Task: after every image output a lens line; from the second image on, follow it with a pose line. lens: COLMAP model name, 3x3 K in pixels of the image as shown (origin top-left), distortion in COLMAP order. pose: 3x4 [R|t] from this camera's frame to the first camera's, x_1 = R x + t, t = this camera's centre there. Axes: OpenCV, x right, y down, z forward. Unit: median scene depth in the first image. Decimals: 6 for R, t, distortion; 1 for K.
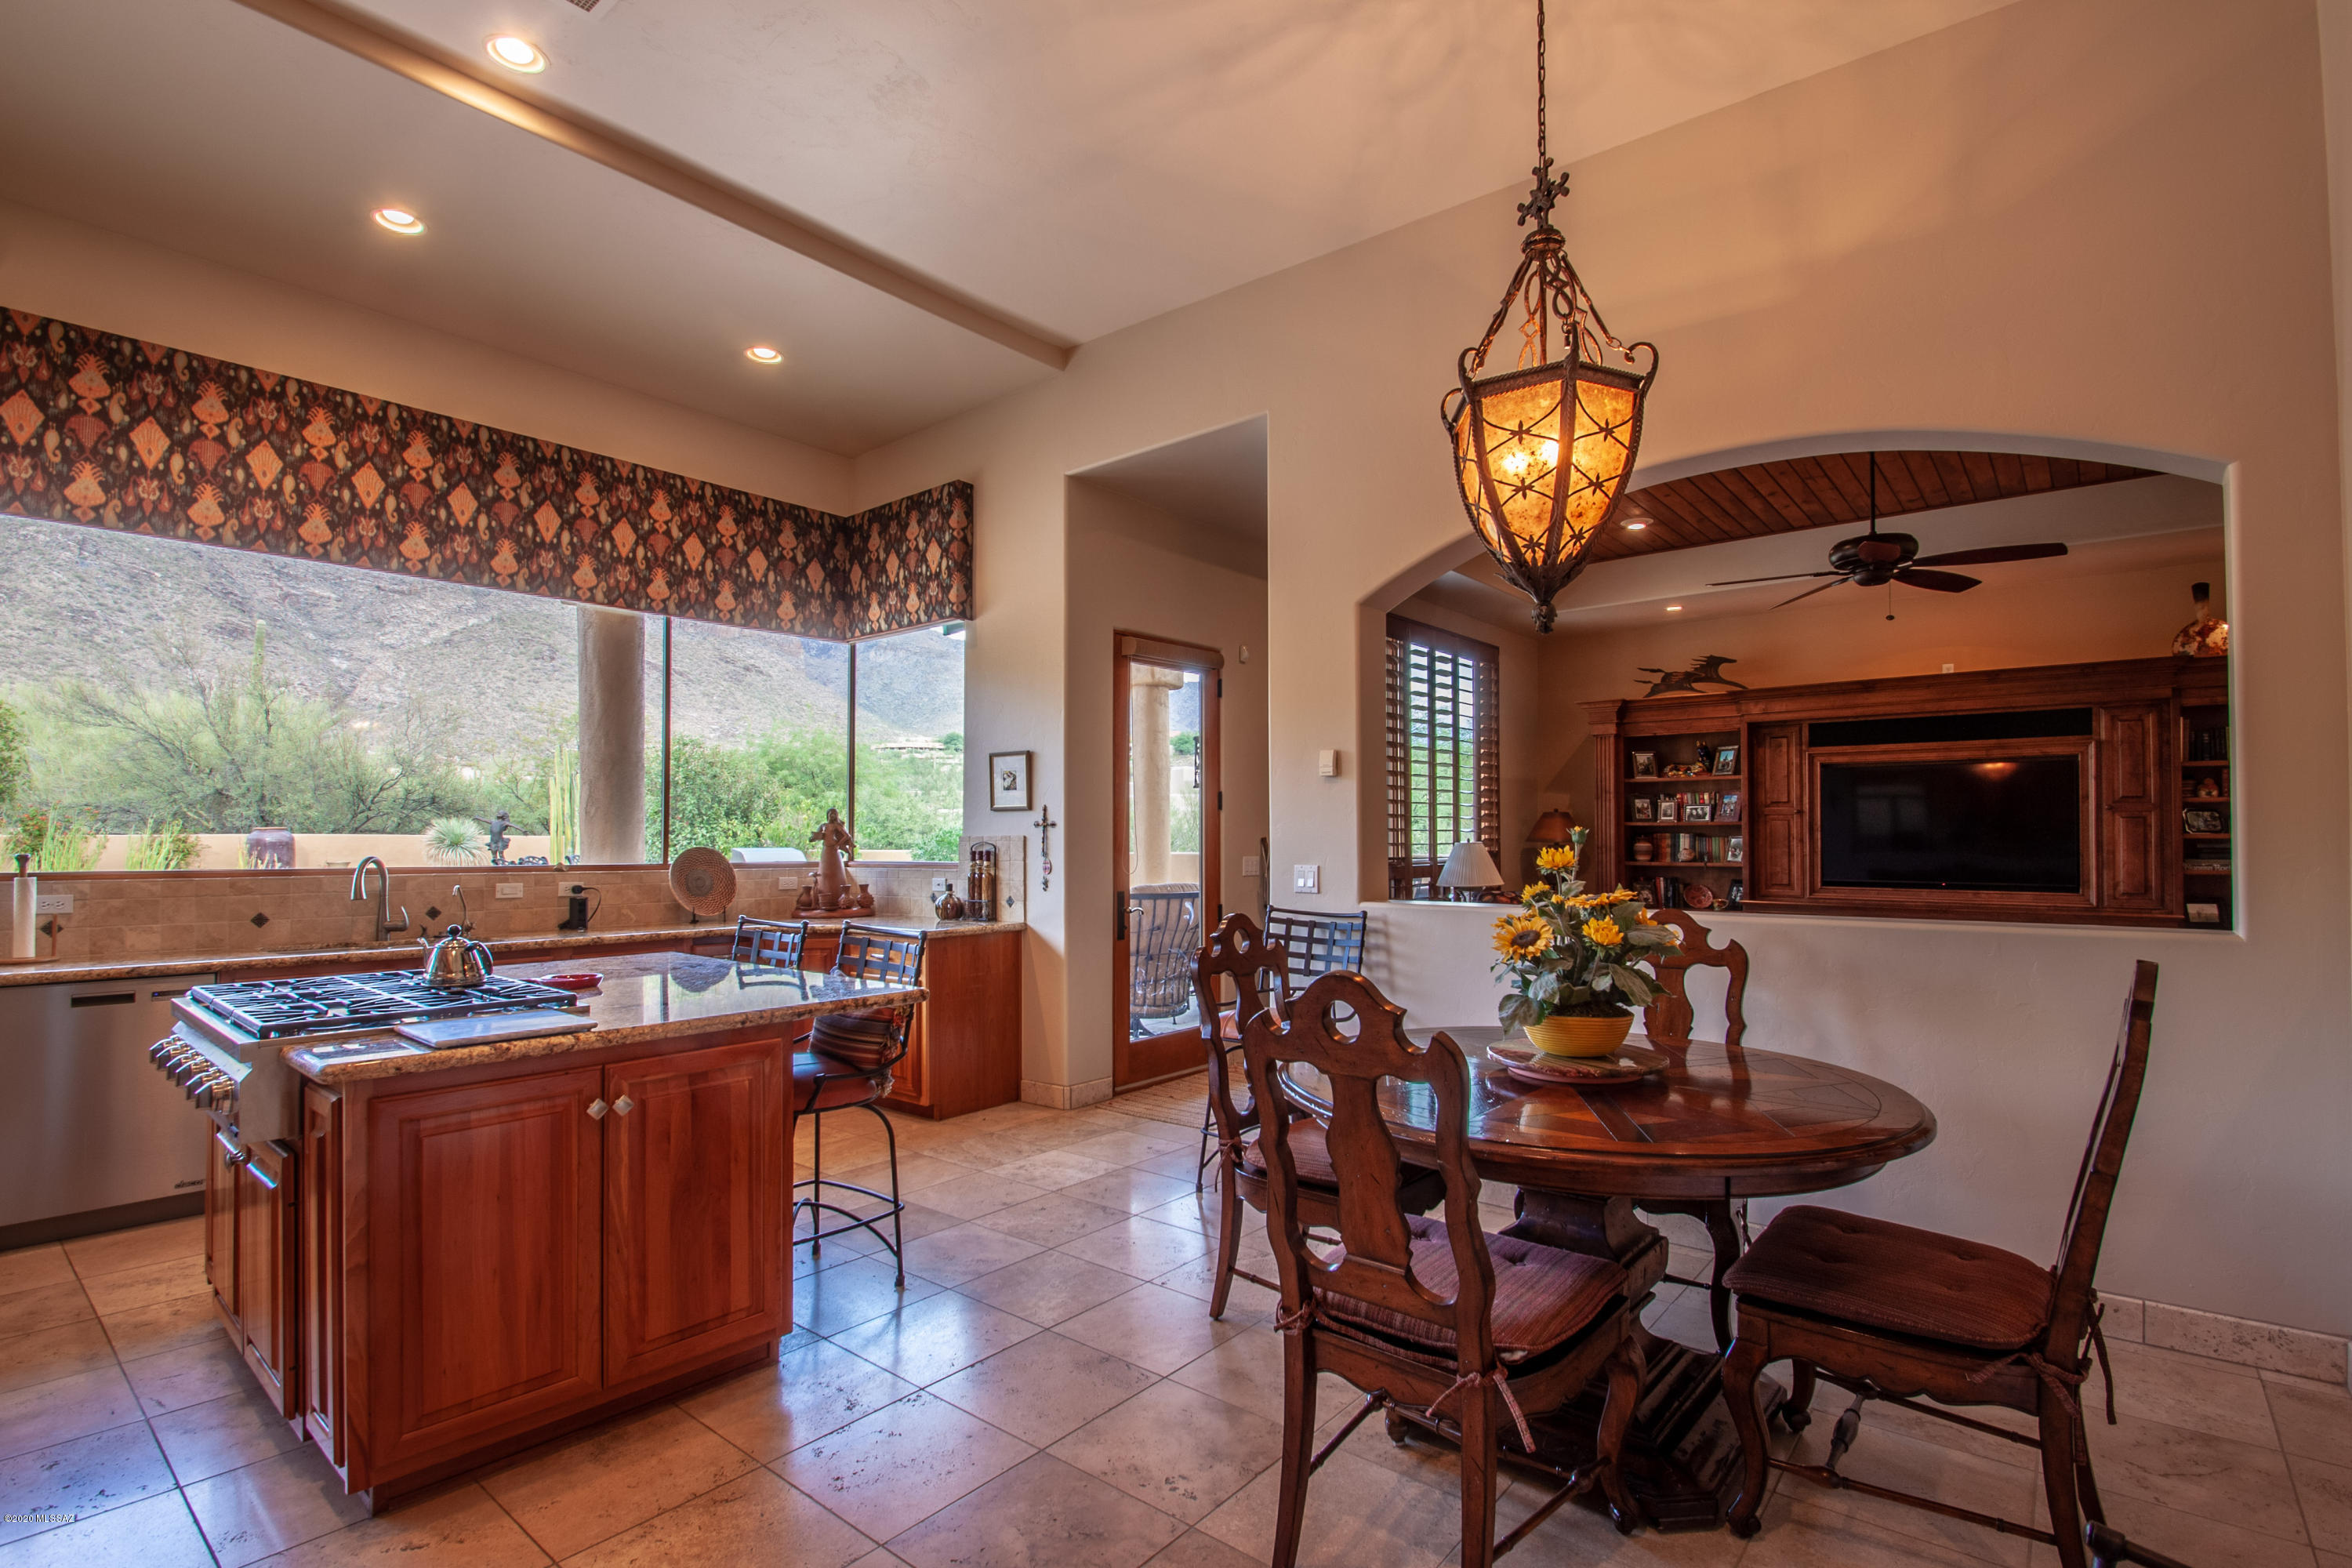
lens RADIAL K [[1115.6, 0, 1169.7], [0, 1115.6, 827.0], [0, 0, 1]] dist [-0.000730, -0.000064]
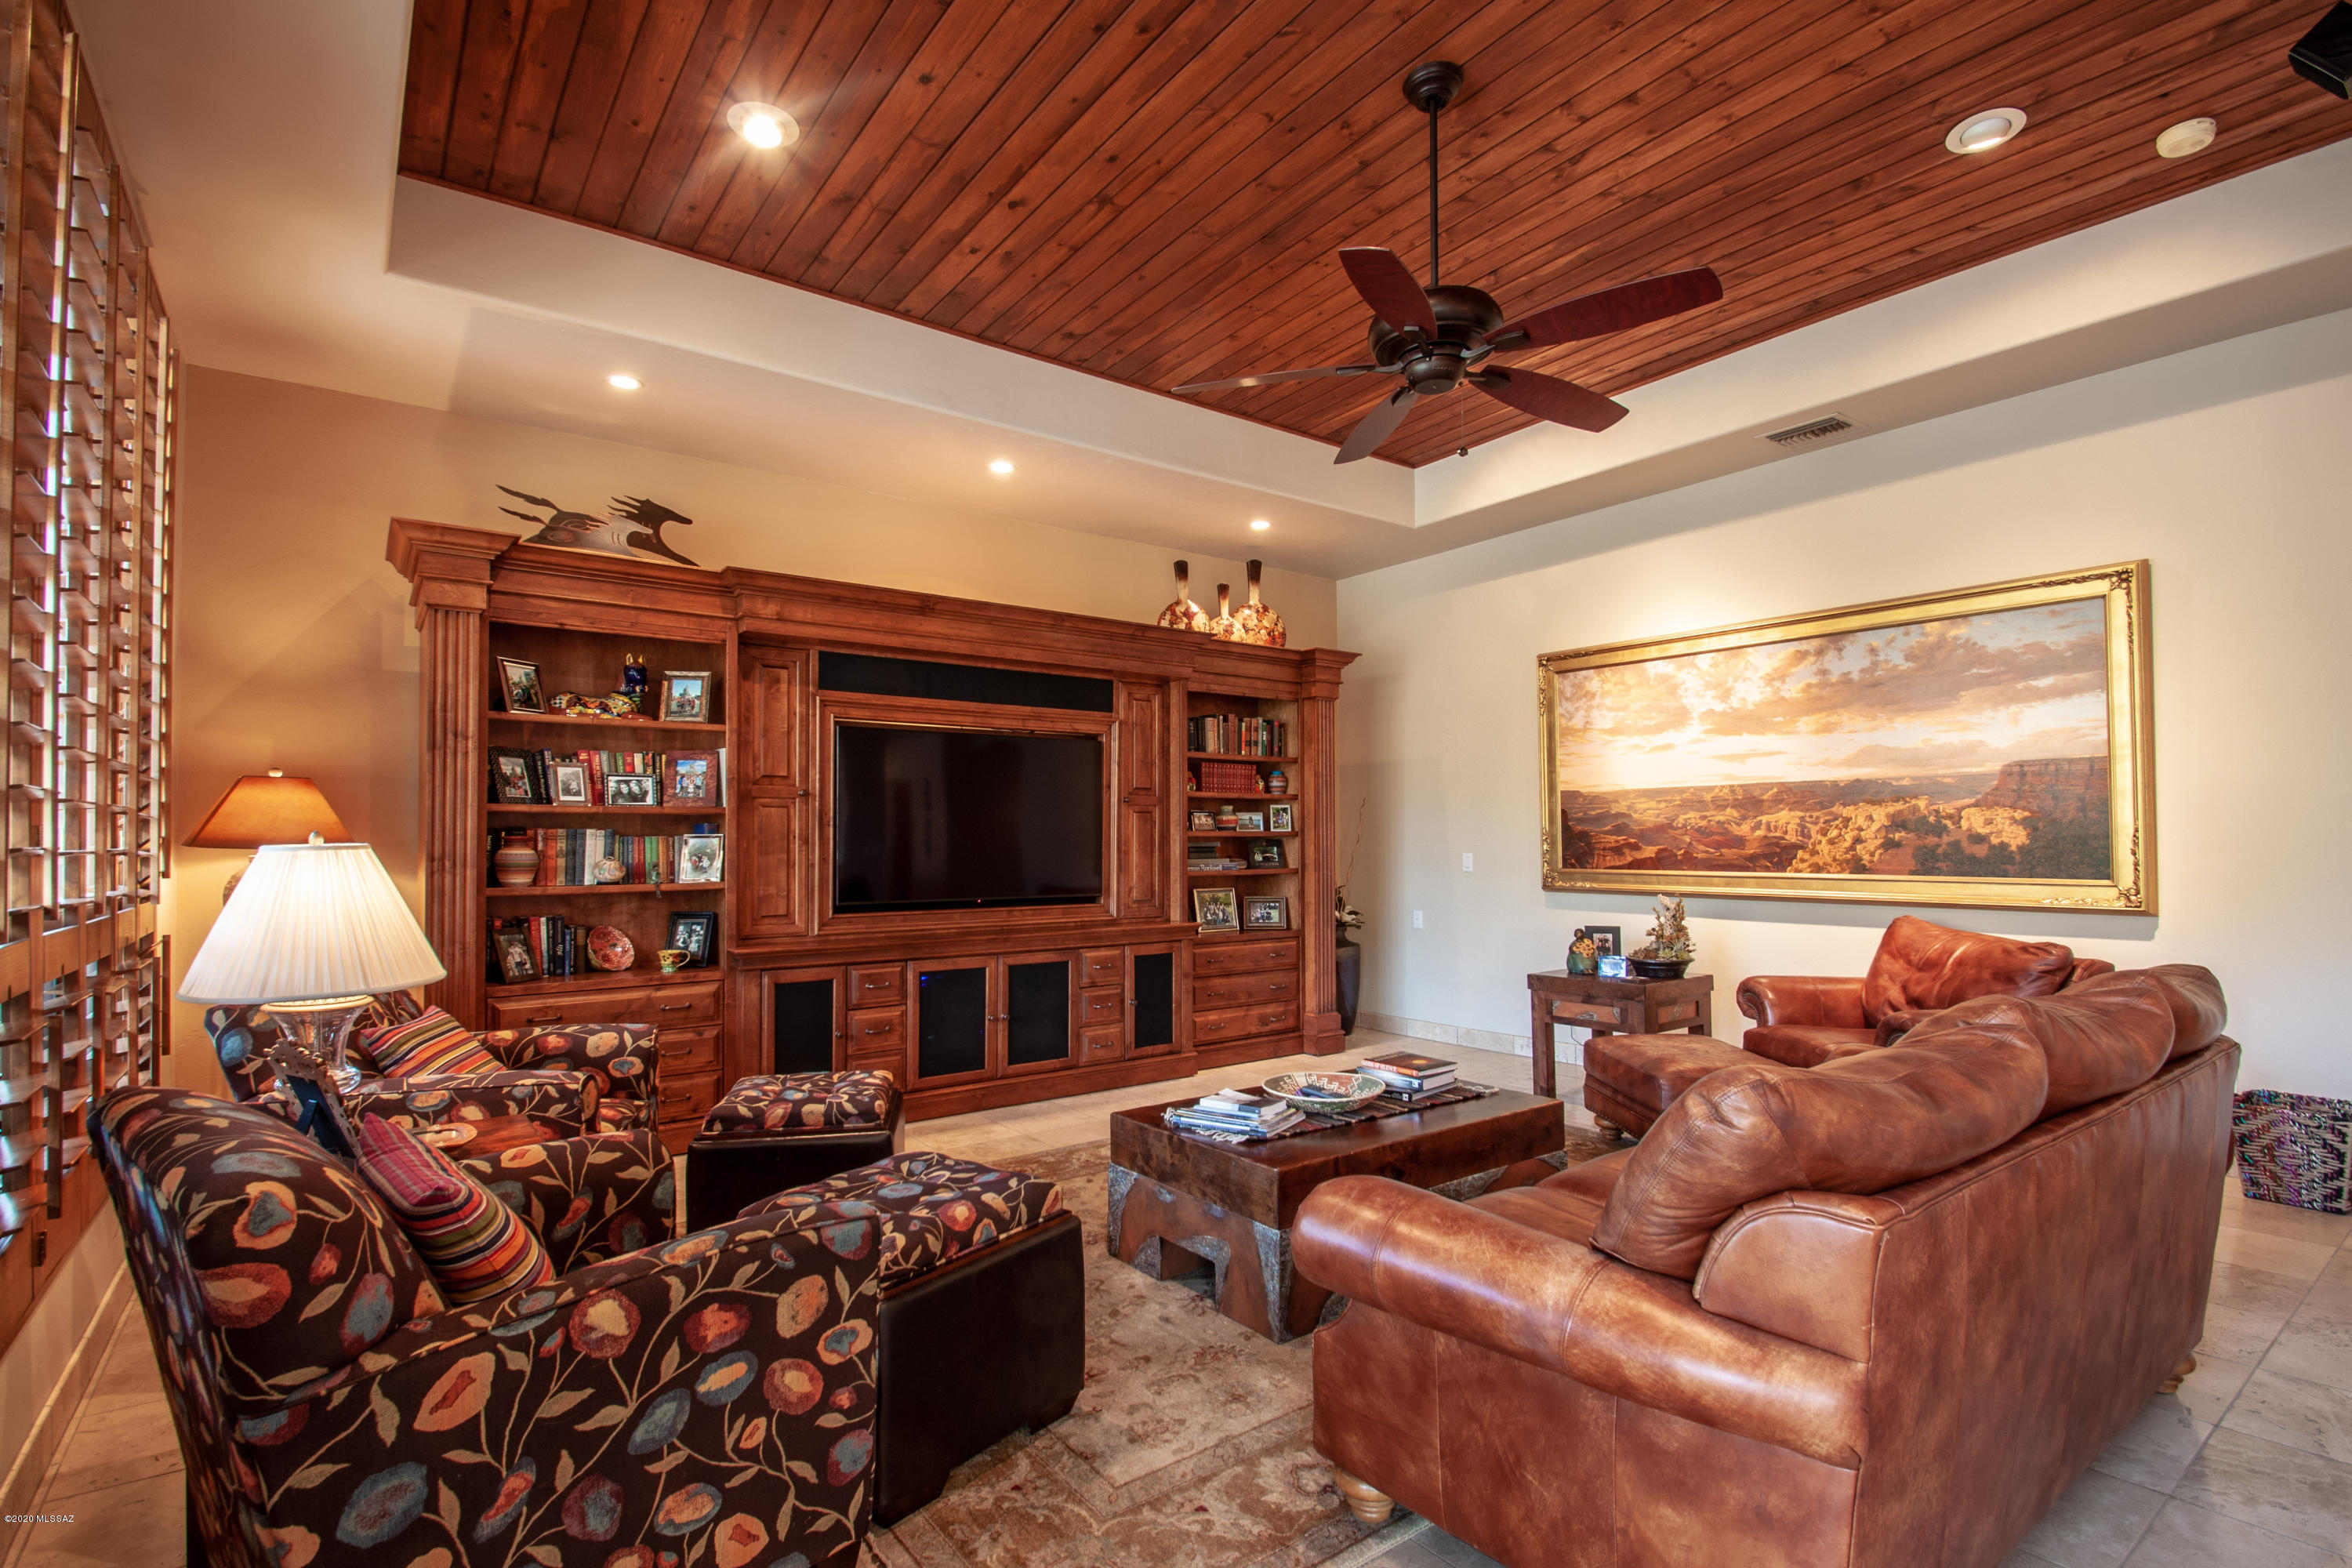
lens RADIAL K [[1115.6, 0, 1176.9], [0, 1115.6, 827.5], [0, 0, 1]] dist [-0.000730, -0.000064]
pose [[0.226576, 0.011068, 0.973931, 0.022280], [-0.001651, 0.999938, -0.010979, 0.010665], [-0.973992, 0.000880, 0.226580, 0.656984]]
